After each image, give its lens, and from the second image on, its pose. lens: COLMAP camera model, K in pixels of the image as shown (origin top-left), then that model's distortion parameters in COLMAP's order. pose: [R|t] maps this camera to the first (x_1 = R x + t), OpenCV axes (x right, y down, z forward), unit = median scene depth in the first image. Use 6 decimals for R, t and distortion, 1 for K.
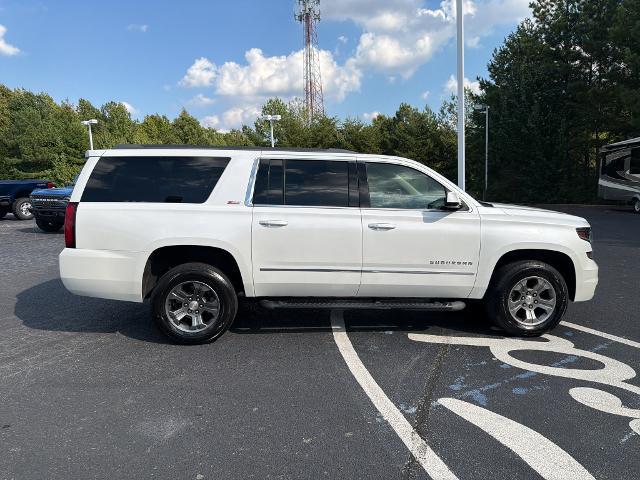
lens RADIAL K [[461.7, 0, 322.3], [0, 461.7, 239.6], [0, 0, 1]] dist [0.010443, -0.001697]
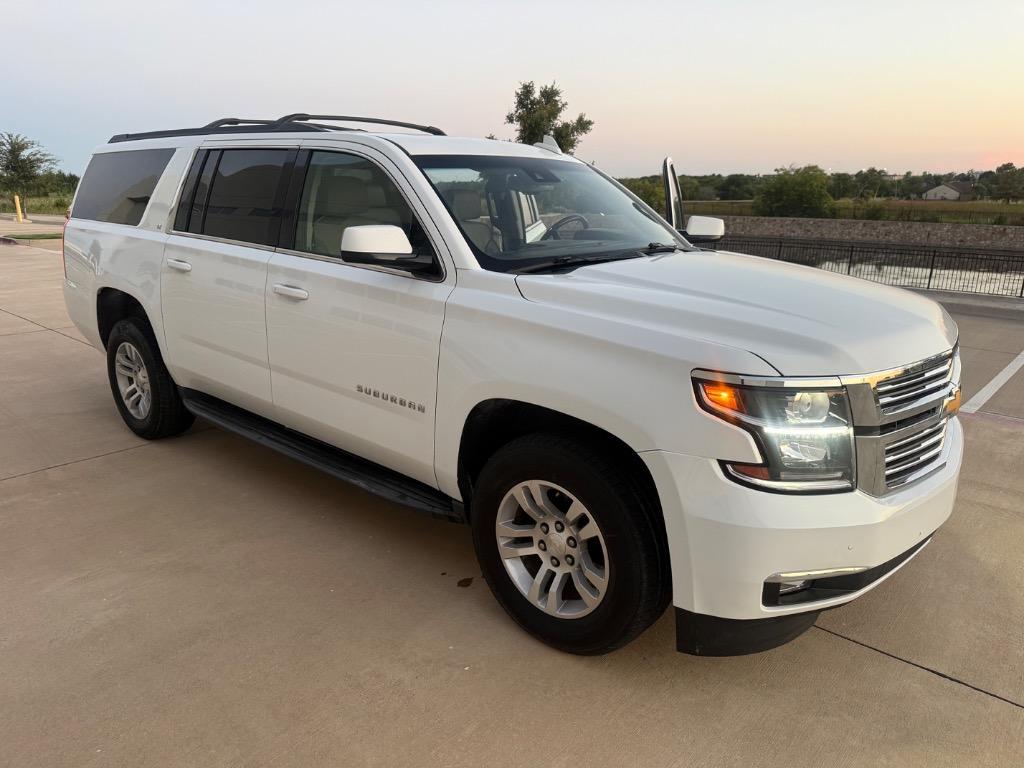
lens RADIAL K [[722.2, 0, 504.8], [0, 722.2, 388.5], [0, 0, 1]] dist [0.033108, -0.053226]
pose [[0.701765, 0.200144, -0.683717, 0.801430], [-0.096928, 0.977625, 0.186693, -0.090892], [0.705784, -0.064743, 0.705462, 0.612841]]
